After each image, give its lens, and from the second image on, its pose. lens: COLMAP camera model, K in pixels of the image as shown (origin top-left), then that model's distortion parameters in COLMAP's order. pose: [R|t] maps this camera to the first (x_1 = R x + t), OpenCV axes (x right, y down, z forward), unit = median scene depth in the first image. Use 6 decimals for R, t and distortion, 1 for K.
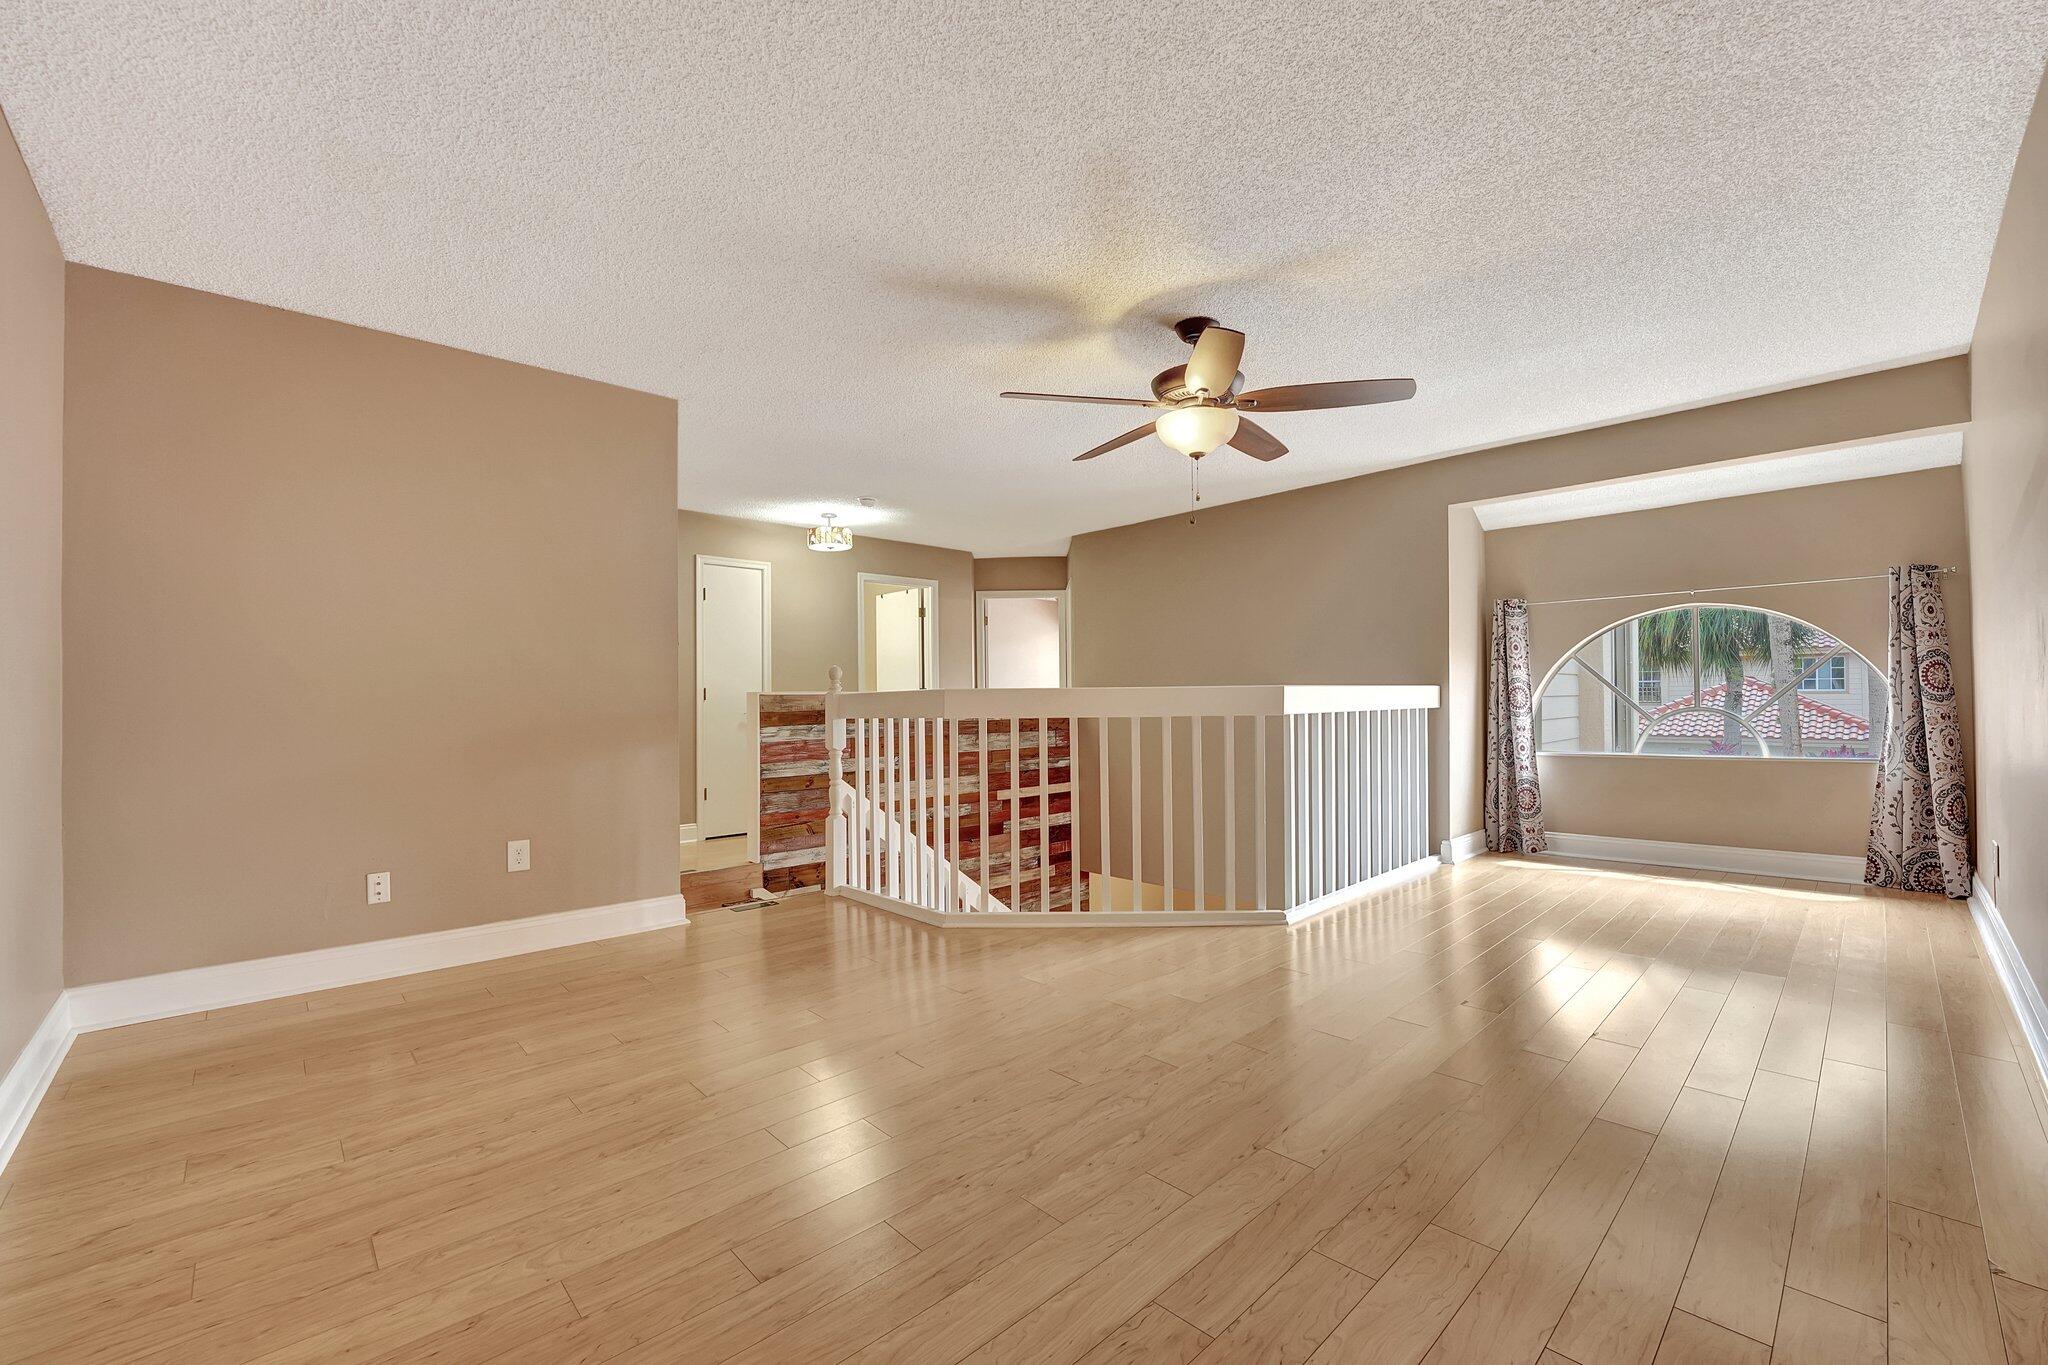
lens RADIAL K [[836.7, 0, 1024.0], [0, 836.7, 682.5], [0, 0, 1]] dist [-0.031105, -0.000028]
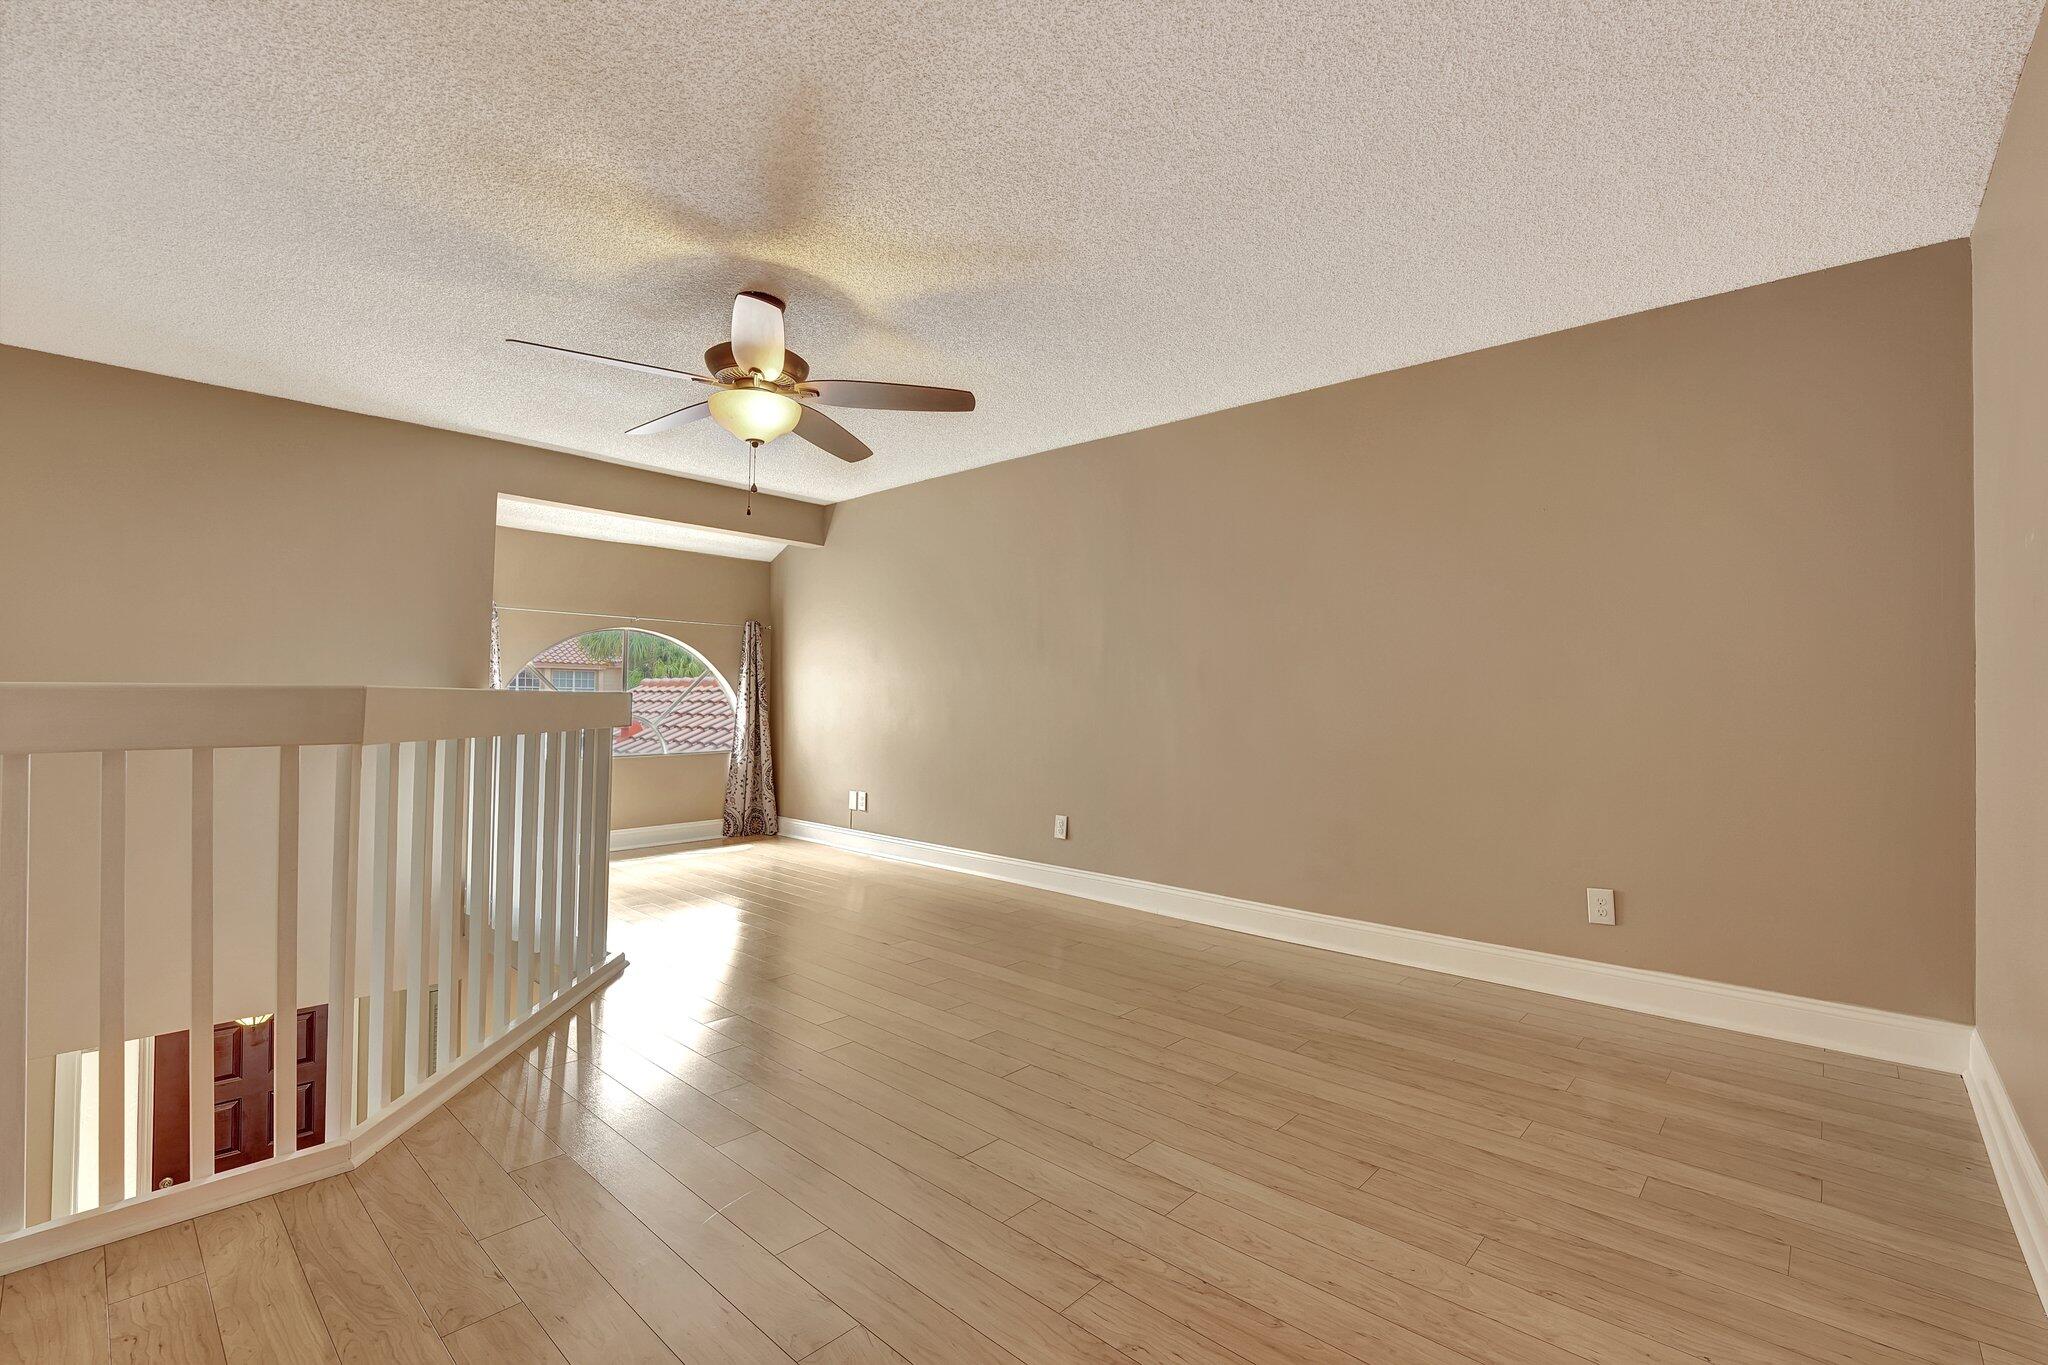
lens RADIAL K [[888.5, 0, 1024.0], [0, 888.5, 682.5], [0, 0, 1]] dist [-0.035485, 0.000211]
pose [[-0.066921, 0.030453, 0.997293, -0.619291], [-0.029755, 0.999029, -0.032503, 0.009569], [-0.997314, -0.031850, -0.065950, 0.615808]]
